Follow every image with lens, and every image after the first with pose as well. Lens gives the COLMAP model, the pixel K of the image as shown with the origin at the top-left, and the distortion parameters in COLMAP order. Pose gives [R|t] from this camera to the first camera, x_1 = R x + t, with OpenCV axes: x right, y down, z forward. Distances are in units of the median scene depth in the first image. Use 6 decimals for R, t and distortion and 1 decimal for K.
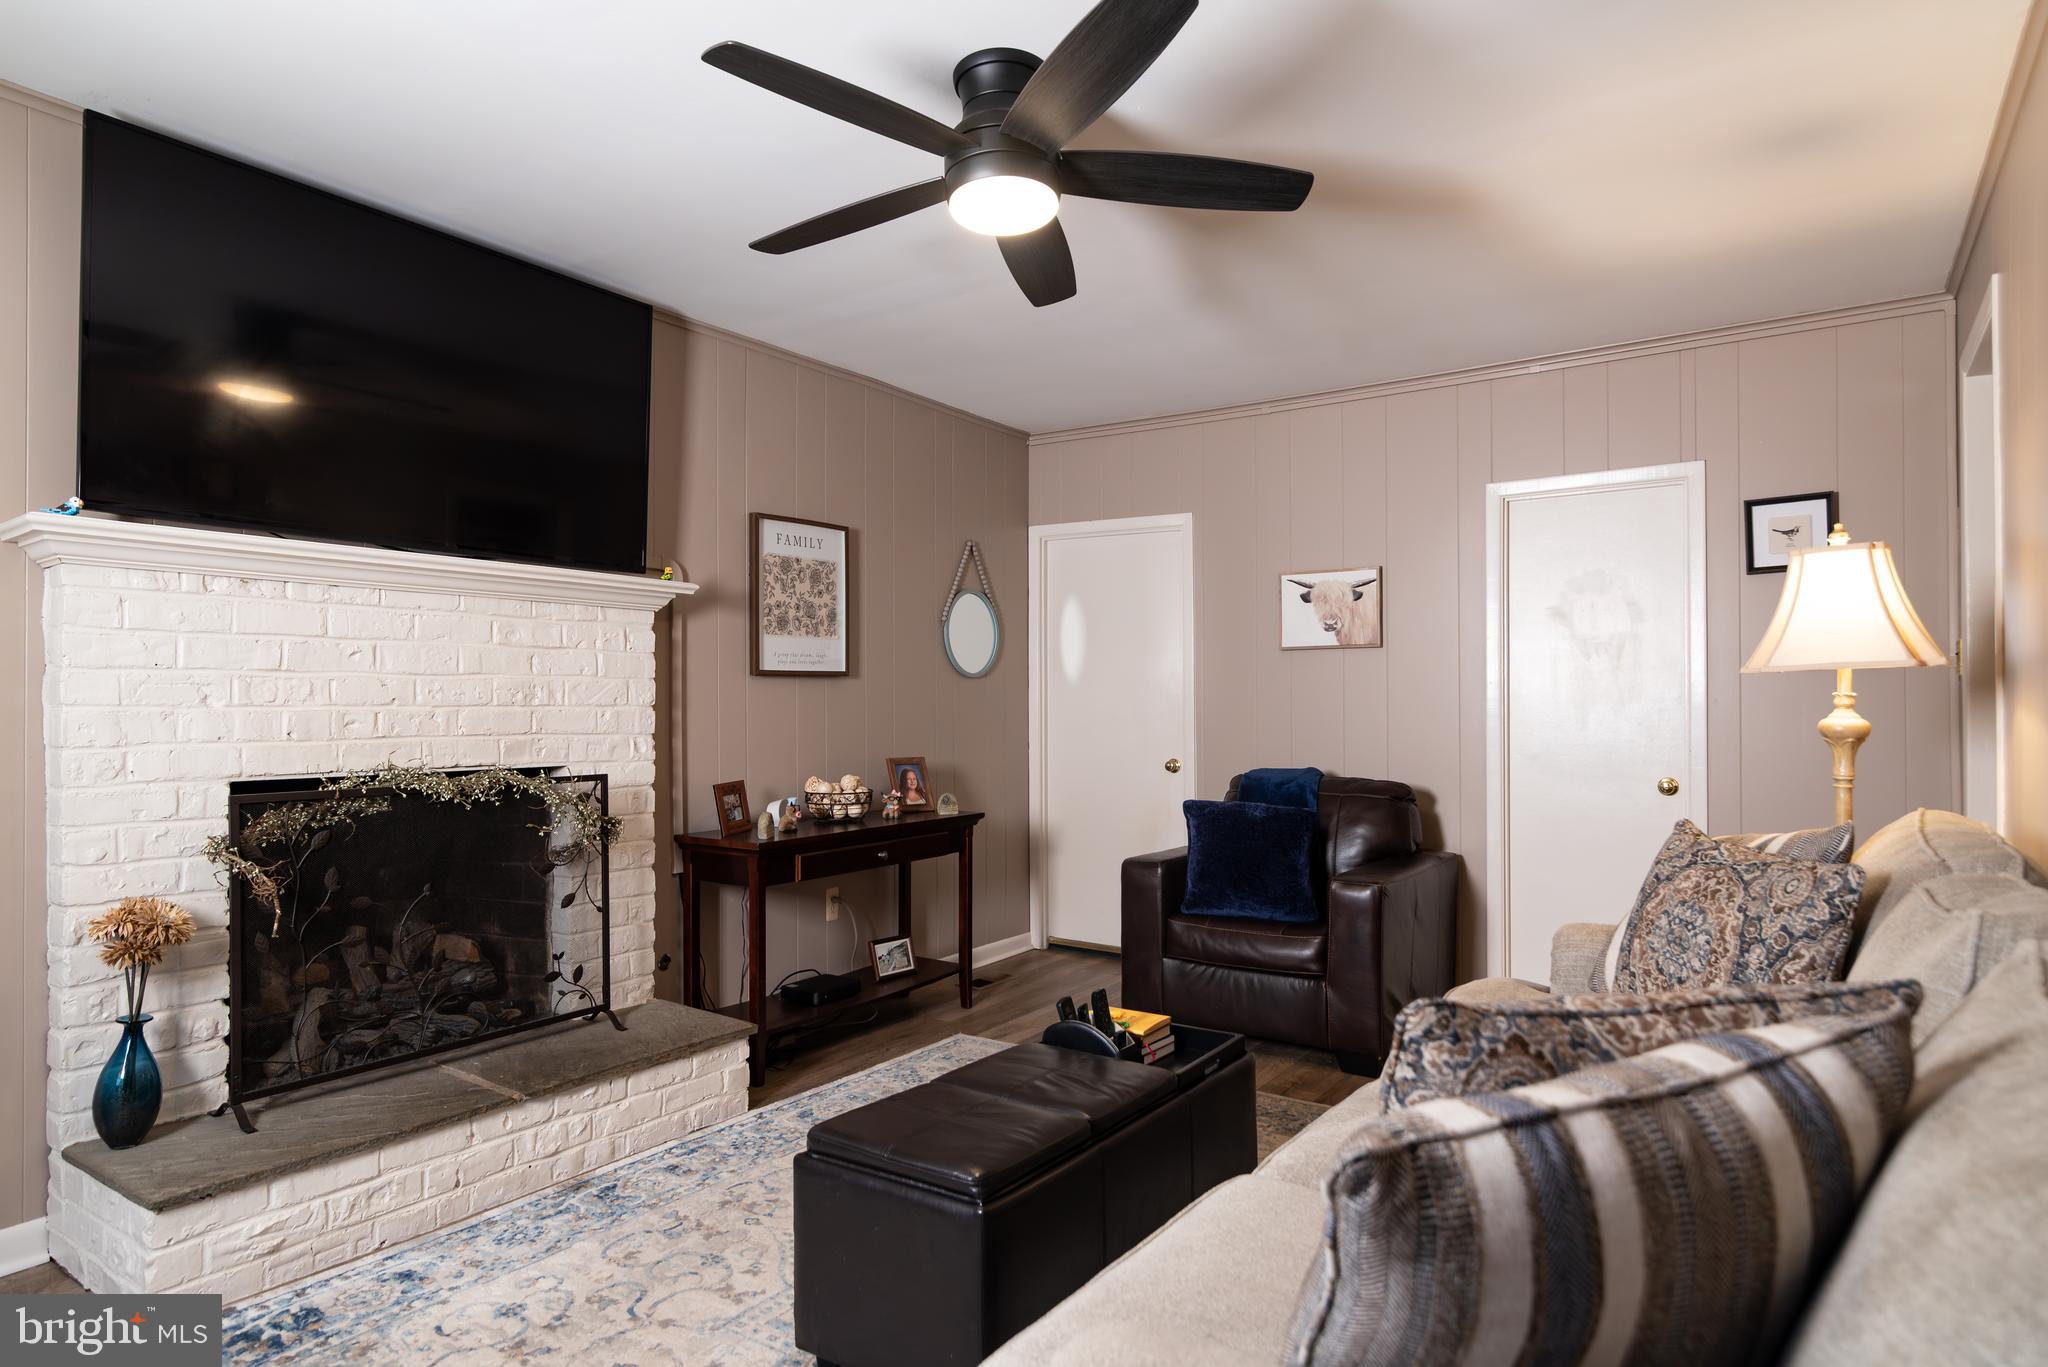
lens RADIAL K [[1183.5, 0, 1017.5], [0, 1183.5, 698.6], [0, 0, 1]] dist [0.003227, -0.002196]
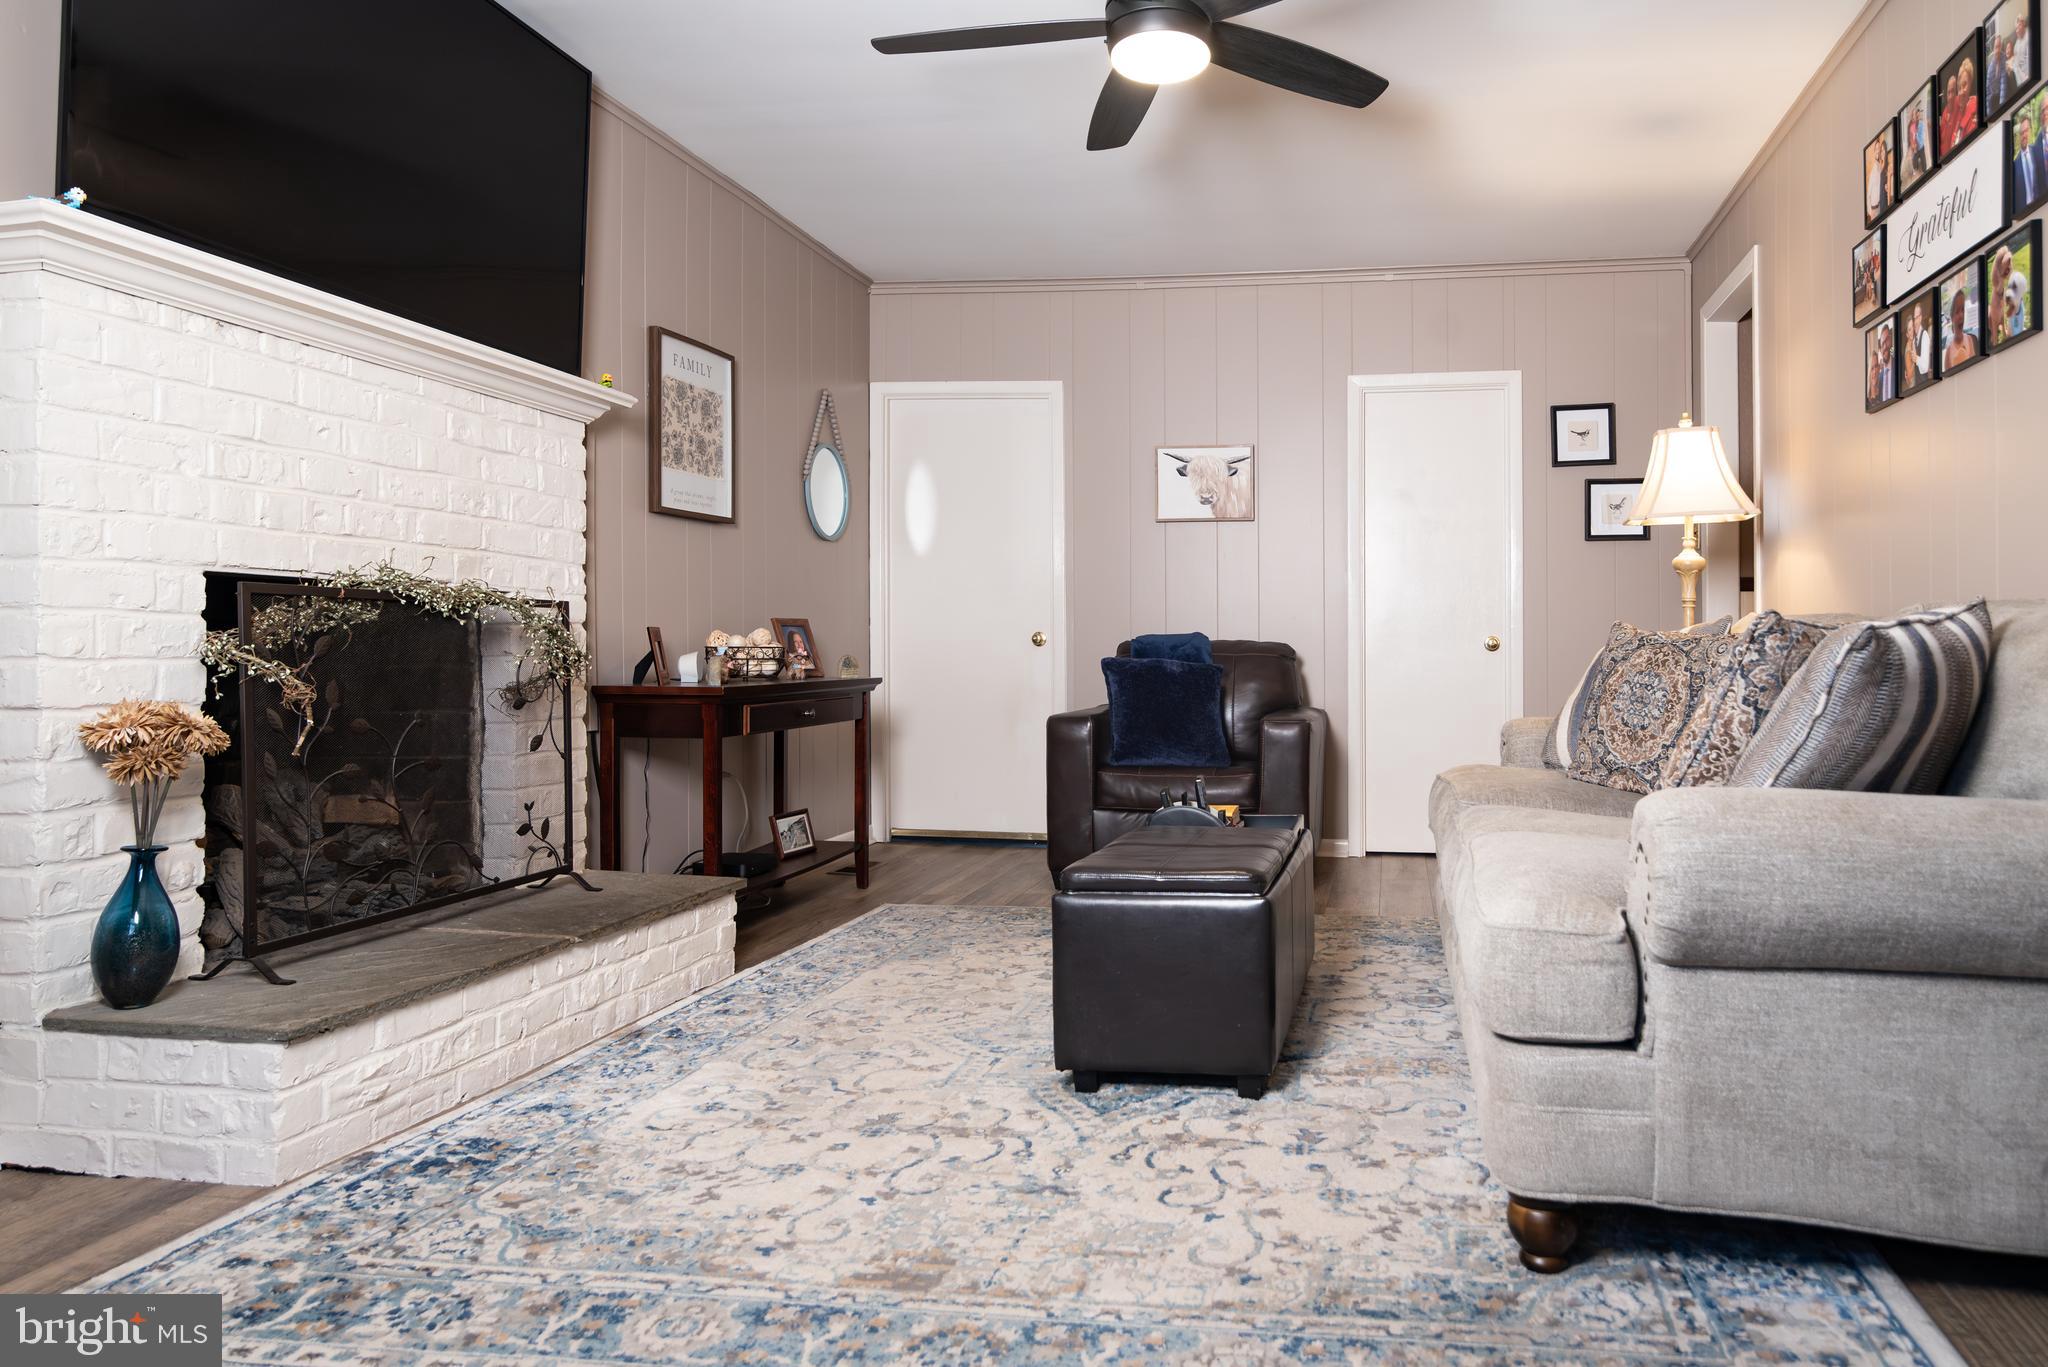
lens RADIAL K [[1372.8, 0, 1233.5], [0, 1372.8, 642.4], [0, 0, 1]] dist [0.001218, -0.001095]
pose [[0.888537, 0.005372, 0.458773, -0.434003], [-0.005026, 0.999985, -0.001977, 0.108033], [-0.458777, -0.000549, 0.888551, -0.139361]]
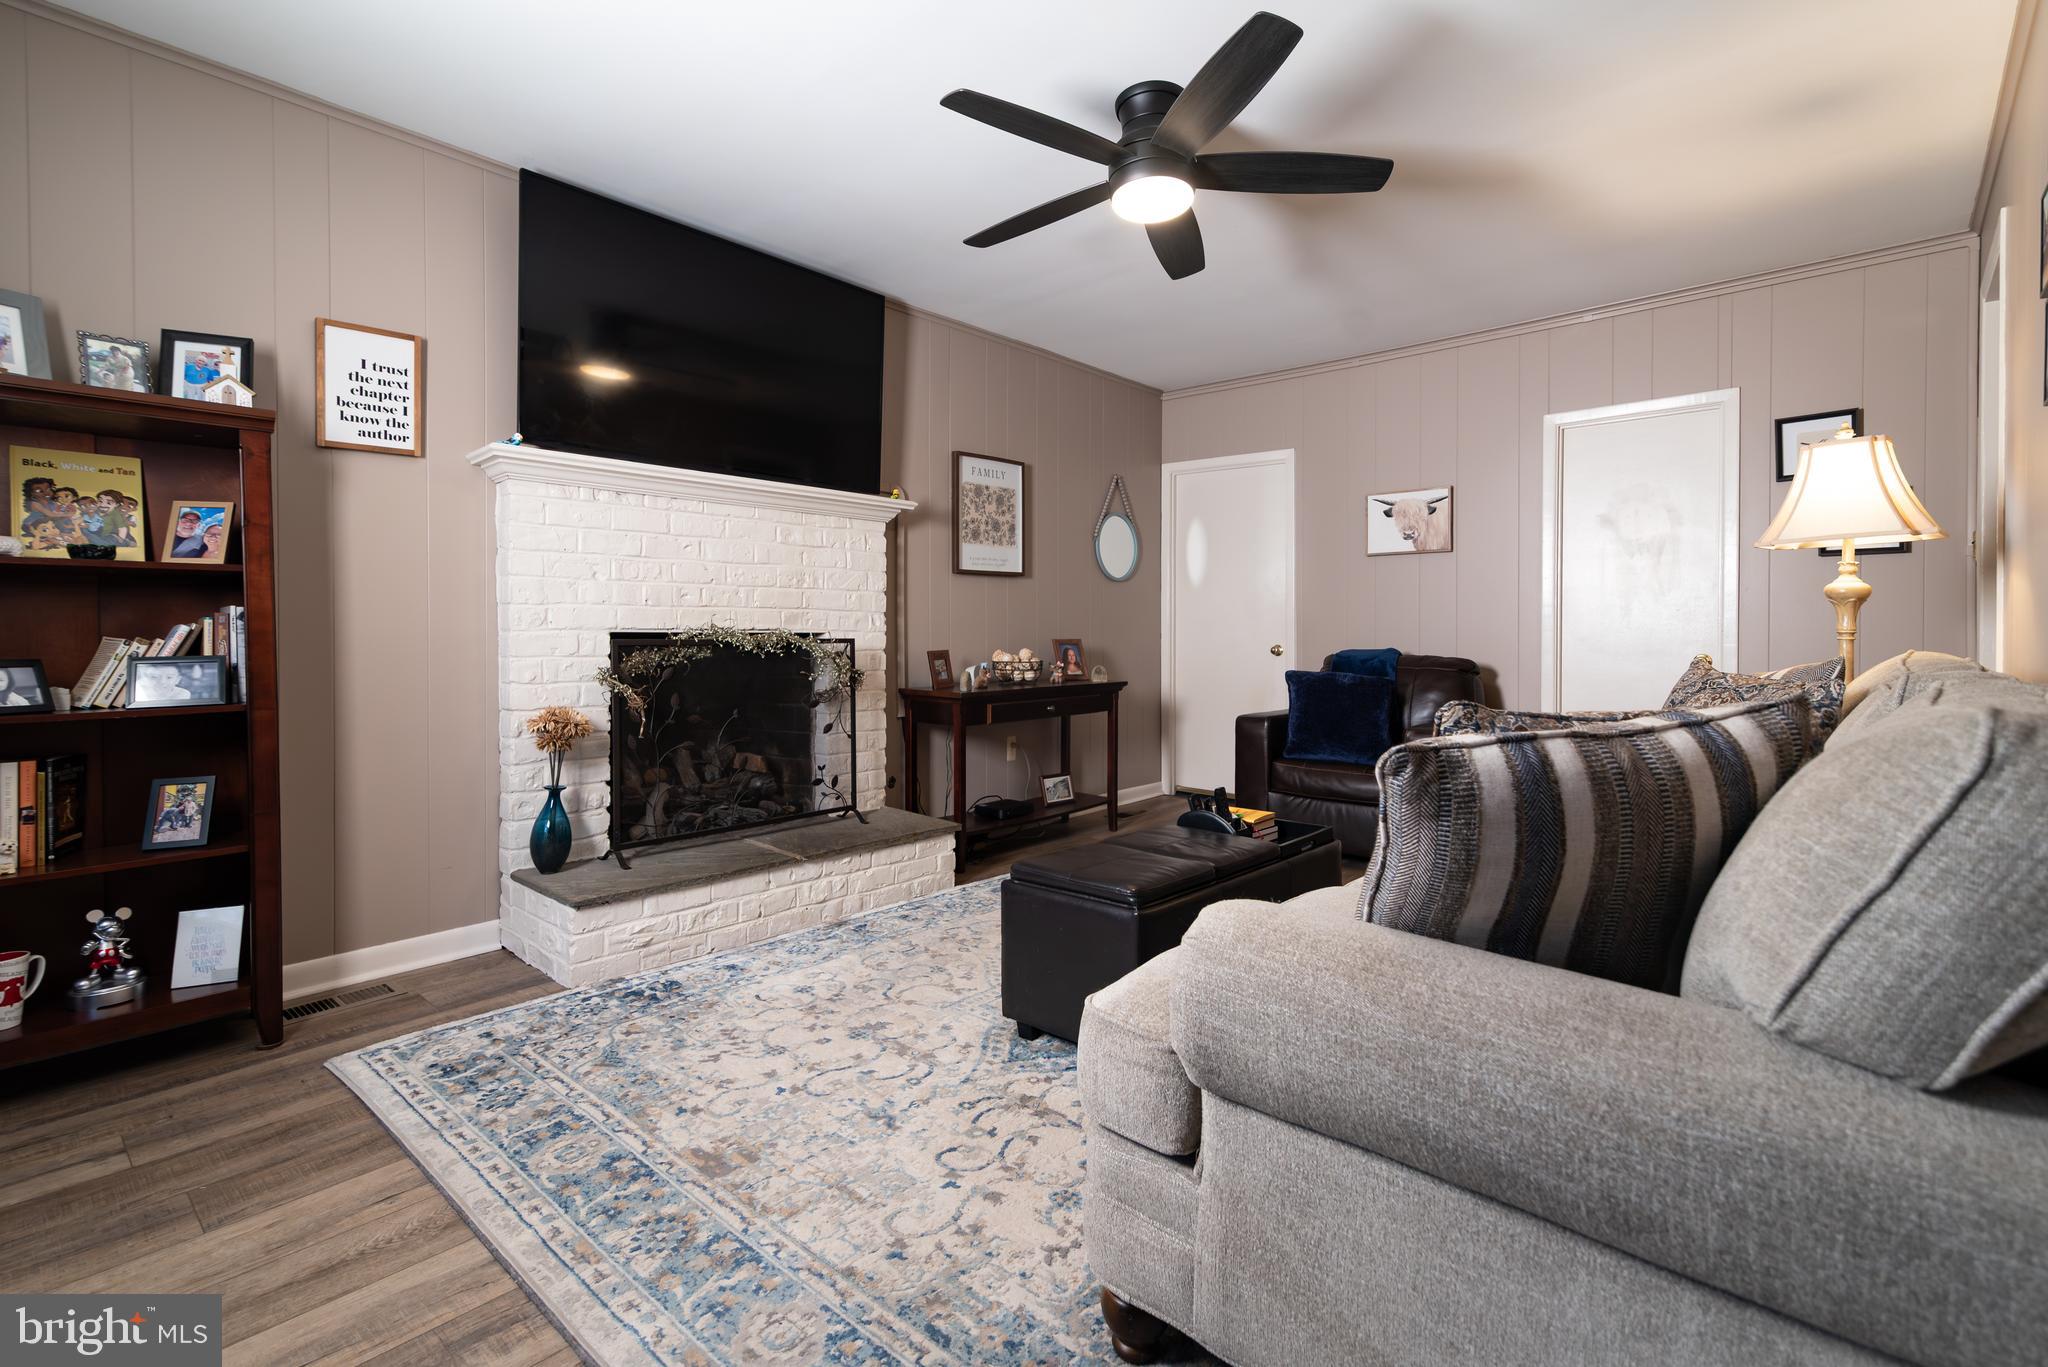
lens RADIAL K [[959.5, 0, 1014.0], [0, 959.5, 638.8], [0, 0, 1]] dist [0.014548, -0.000624]
pose [[0.990758, 0.004670, -0.135559, -0.013693], [-0.002946, 0.999912, 0.012918, 0.056957], [0.135607, -0.012400, 0.990685, -0.092244]]
